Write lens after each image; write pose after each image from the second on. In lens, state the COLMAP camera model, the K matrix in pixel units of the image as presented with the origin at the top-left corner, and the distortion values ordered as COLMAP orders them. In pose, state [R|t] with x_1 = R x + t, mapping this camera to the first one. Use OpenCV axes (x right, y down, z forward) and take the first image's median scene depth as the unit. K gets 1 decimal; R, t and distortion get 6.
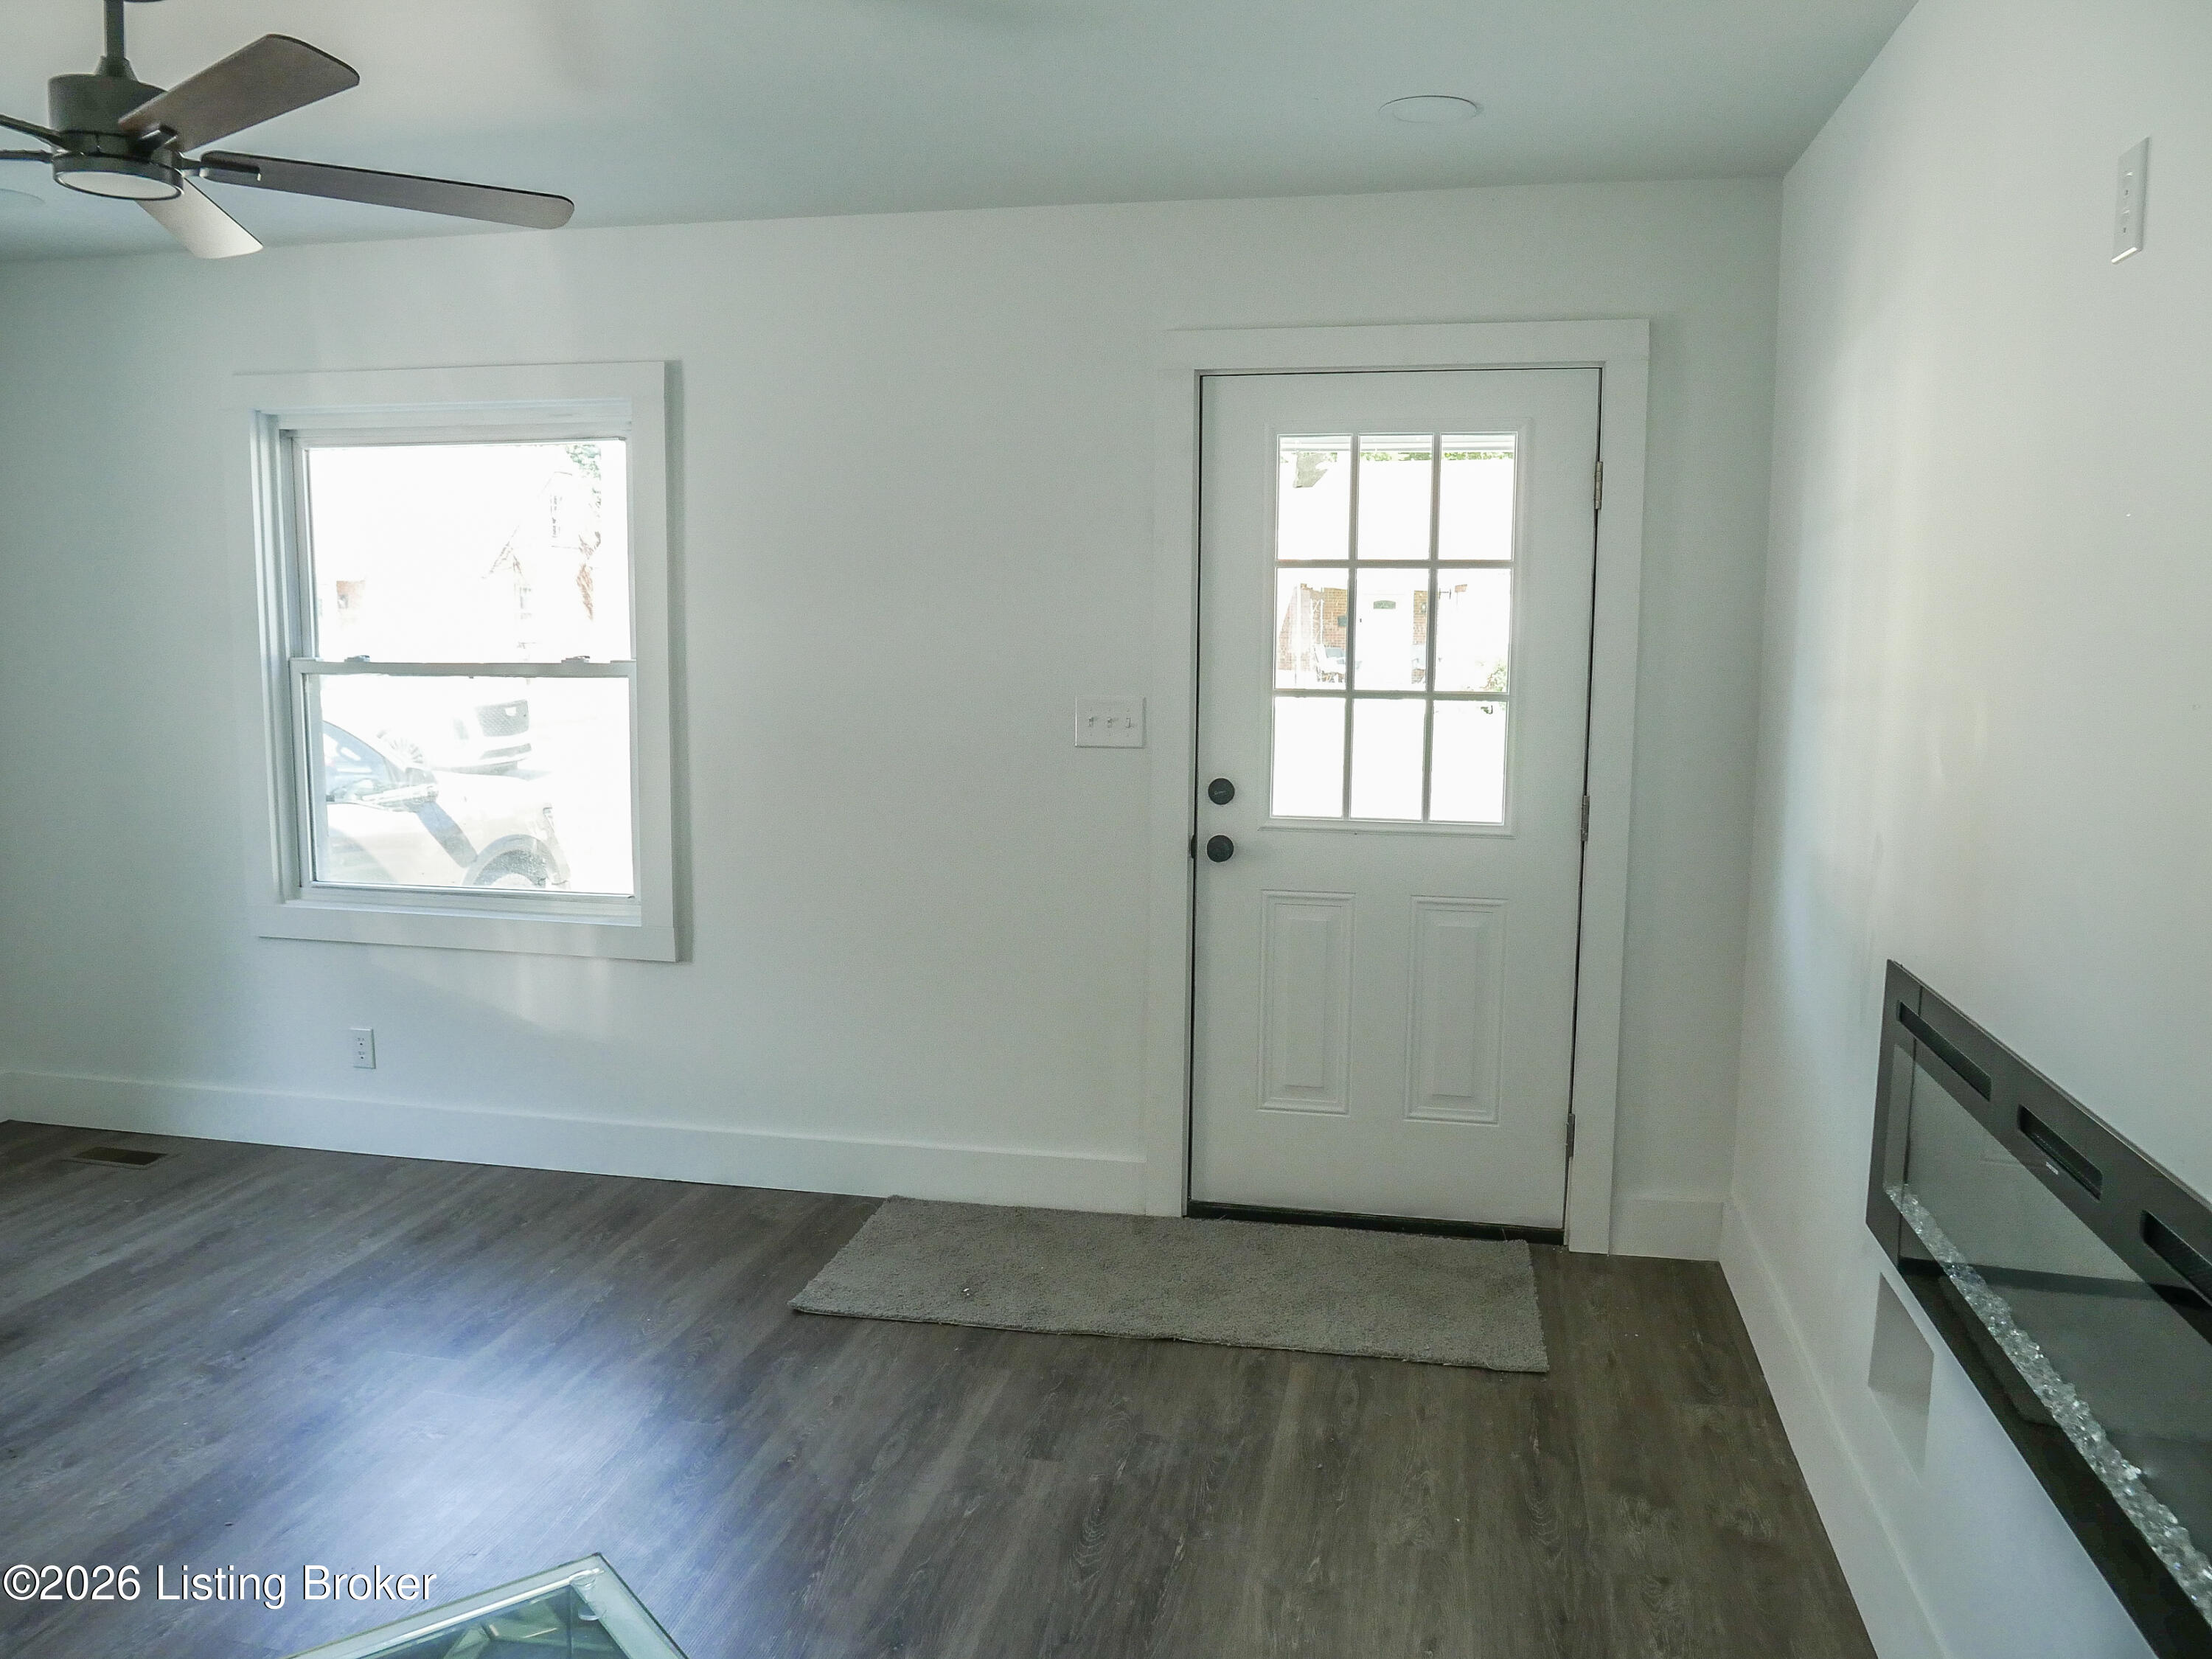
lens RADIAL K [[1626.7, 0, 1092.7], [0, 1626.7, 831.0], [0, 0, 1]] dist [-0.057301, 0.013040]
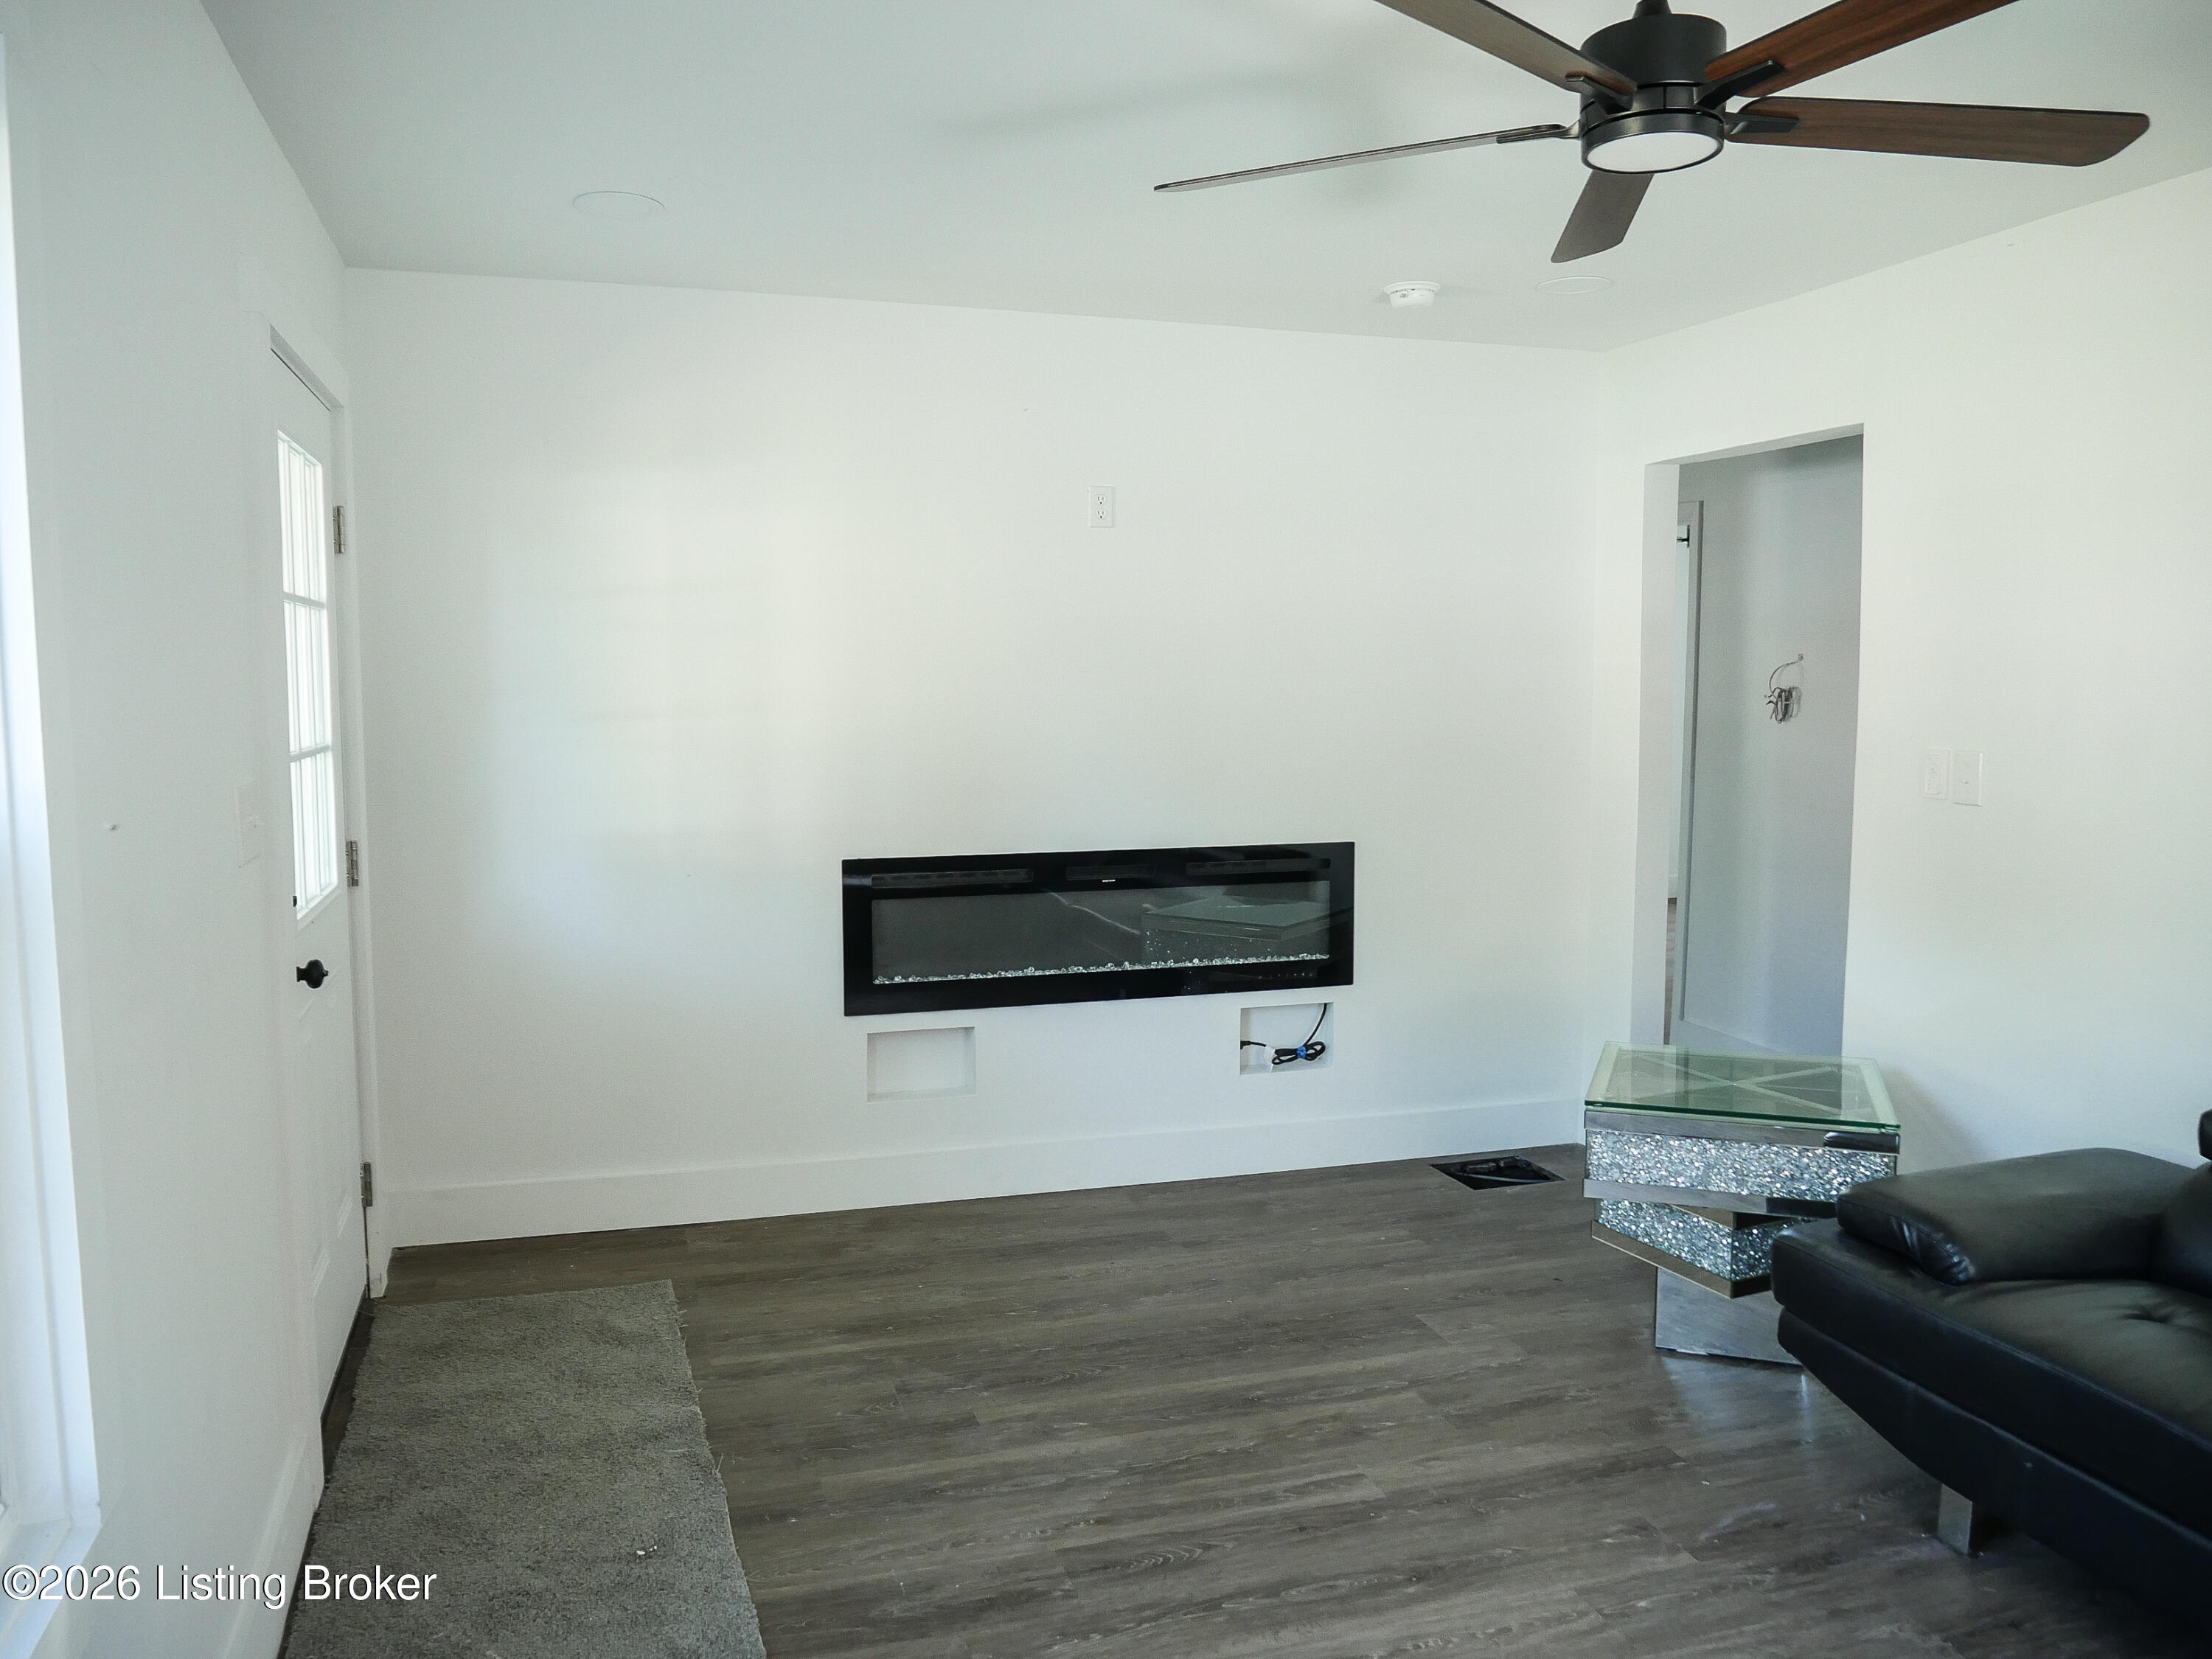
lens RADIAL K [[1626.7, 0, 1087.5], [0, 1626.7, 828.3], [0, 0, 1]] dist [-0.057301, 0.013040]
pose [[-0.495553, -0.099113, 0.862904, -0.986601], [0.103704, 0.979610, 0.172074, -0.195772], [-0.862365, 0.174758, -0.475170, 1.379797]]
